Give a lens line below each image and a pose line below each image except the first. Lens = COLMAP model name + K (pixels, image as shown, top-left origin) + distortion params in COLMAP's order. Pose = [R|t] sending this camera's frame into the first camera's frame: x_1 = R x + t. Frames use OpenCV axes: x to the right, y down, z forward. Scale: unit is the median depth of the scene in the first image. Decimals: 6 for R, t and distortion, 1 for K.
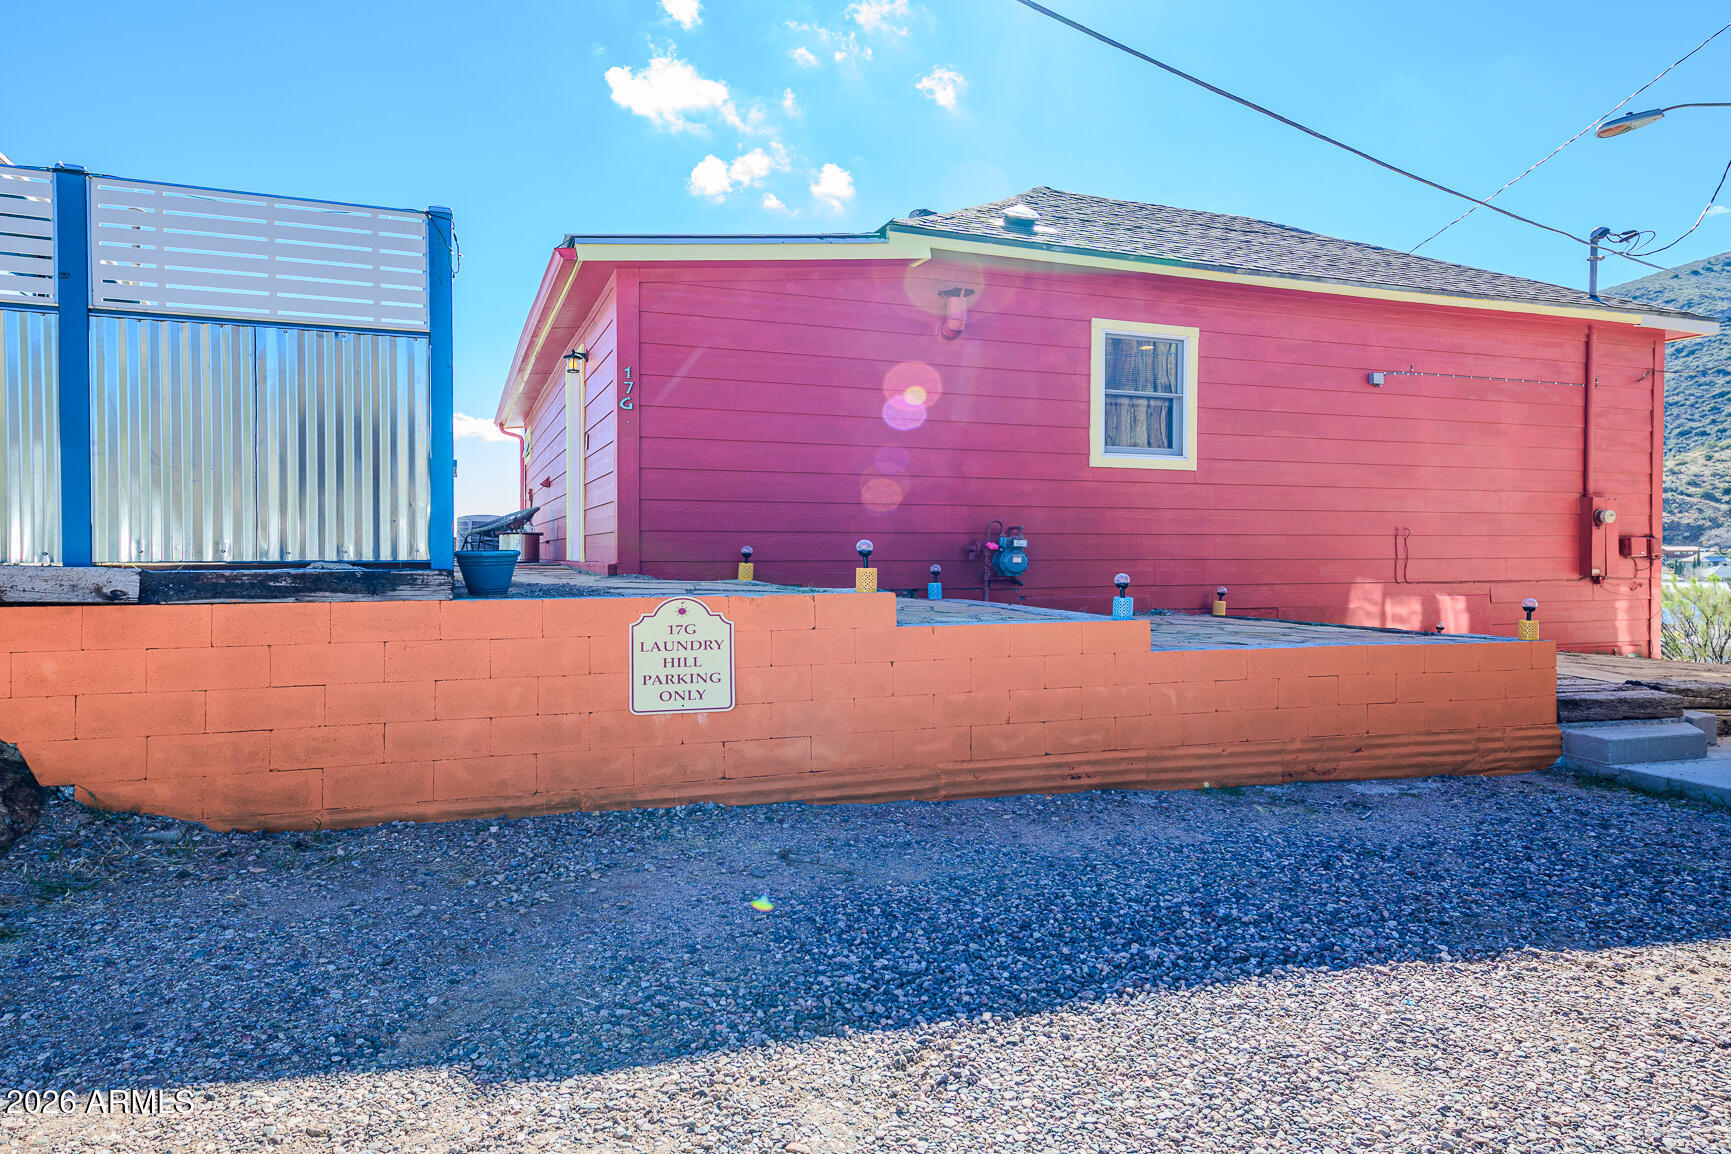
lens RADIAL K [[814.6, 0, 829.2], [0, 814.6, 576.0], [0, 0, 1]] dist [0.022737, 0.000035]
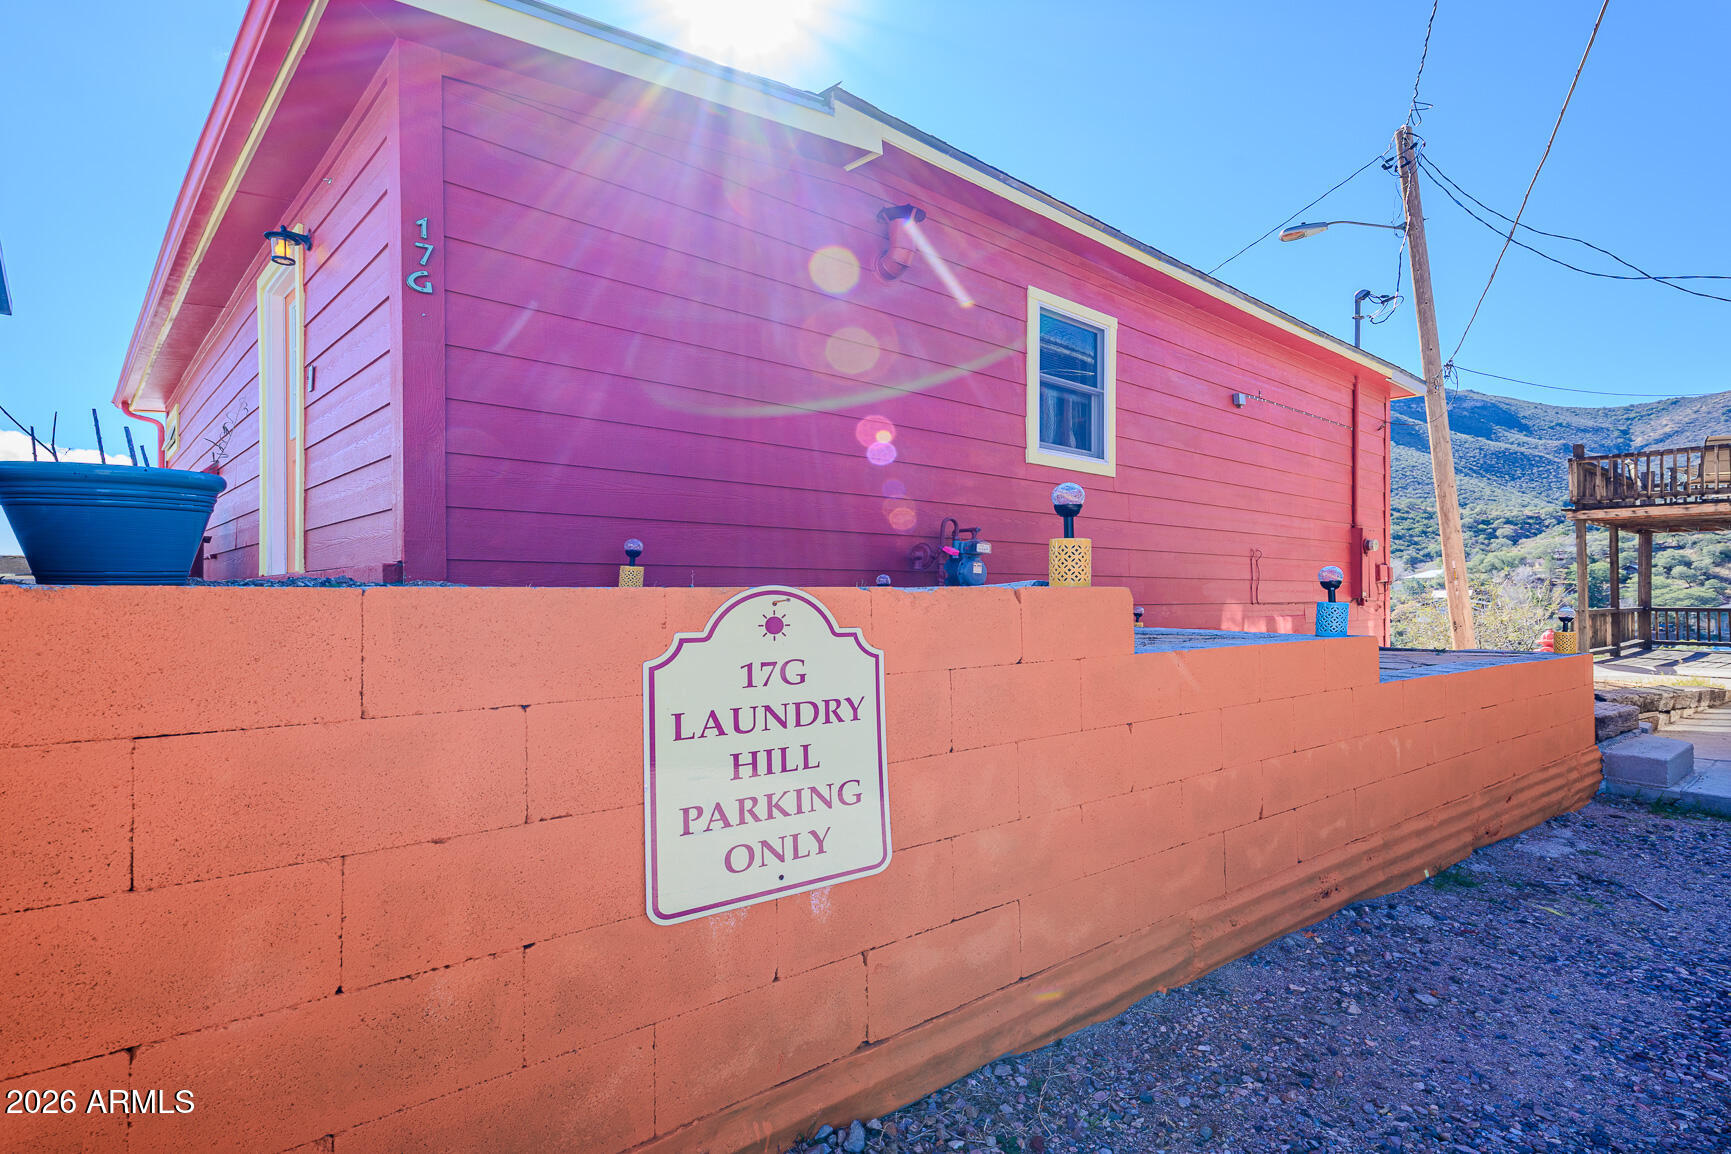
lens RADIAL K [[856.1, 0, 916.6], [0, 856.1, 592.5], [0, 0, 1]] dist [0.022803, -0.000114]
pose [[0.936883, -0.001224, 0.349640, -0.133610], [0.007508, 0.999834, -0.016618, 0.018183], [-0.349562, 0.018194, 0.936737, 0.313374]]
